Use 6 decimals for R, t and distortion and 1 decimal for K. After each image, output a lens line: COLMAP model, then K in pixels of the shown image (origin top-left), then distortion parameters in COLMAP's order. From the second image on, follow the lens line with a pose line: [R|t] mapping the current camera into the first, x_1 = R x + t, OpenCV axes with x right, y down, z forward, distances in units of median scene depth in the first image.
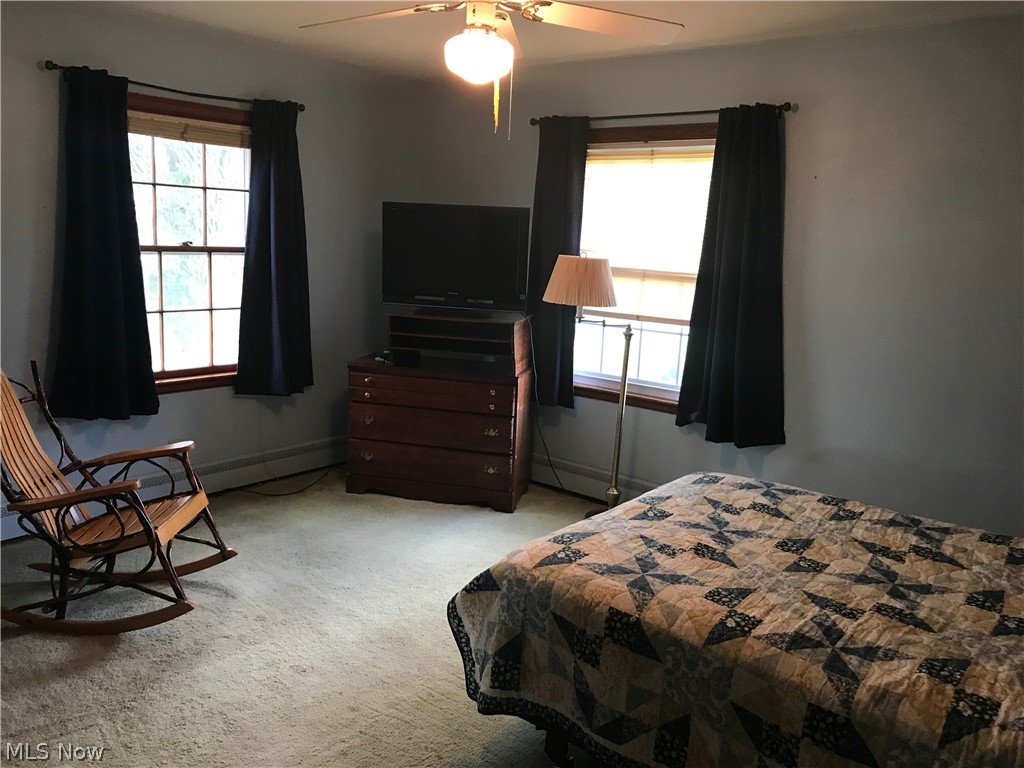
lens RADIAL K [[827.4, 0, 512.0], [0, 827.4, 384.0], [0, 0, 1]] dist [-0.000605, -0.000857]
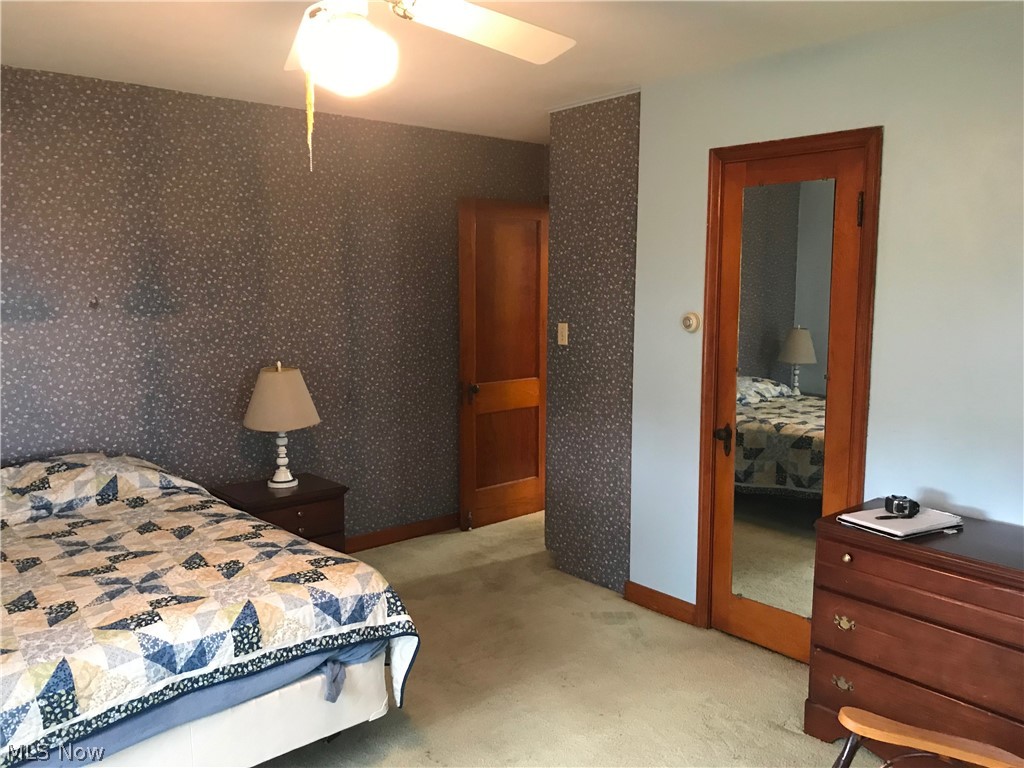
lens RADIAL K [[827.4, 0, 512.0], [0, 827.4, 384.0], [0, 0, 1]] dist [-0.000605, -0.000857]
pose [[-0.982262, -0.066954, 0.175152, -0.226903], [-0.009245, 0.950237, 0.311391, -0.373263], [-0.187285, 0.304249, -0.934001, 1.857249]]
